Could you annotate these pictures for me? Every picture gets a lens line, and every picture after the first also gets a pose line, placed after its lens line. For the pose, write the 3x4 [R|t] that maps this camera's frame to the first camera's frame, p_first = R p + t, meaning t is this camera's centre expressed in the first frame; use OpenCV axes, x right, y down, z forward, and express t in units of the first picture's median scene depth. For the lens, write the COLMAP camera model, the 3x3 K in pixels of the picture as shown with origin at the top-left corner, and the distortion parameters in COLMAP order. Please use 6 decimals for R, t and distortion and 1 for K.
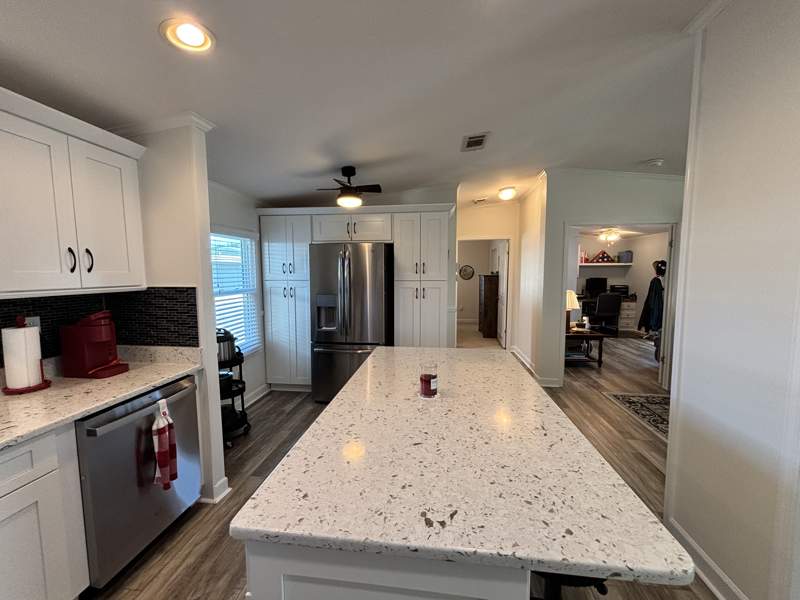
lens RADIAL K [[321.0, 0, 402.1], [0, 321.0, 300.2], [0, 0, 1]] dist [-0.001271, 0.000008]
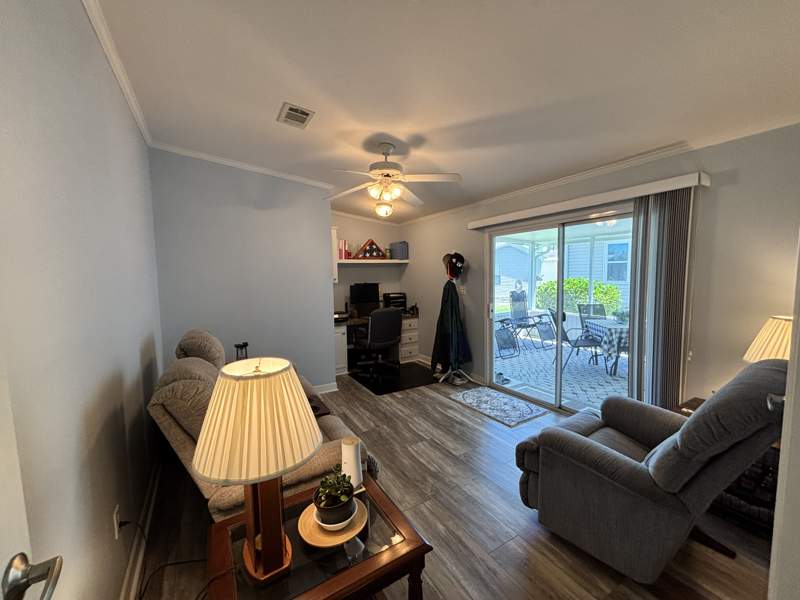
lens RADIAL K [[321.0, 0, 402.9], [0, 321.0, 299.6], [0, 0, 1]] dist [-0.001271, 0.000008]
pose [[0.783004, -0.065673, 0.618541, 0.287317], [0.074347, 0.997163, 0.011759, -0.041378], [-0.617558, 0.036779, 0.785665, 0.482517]]
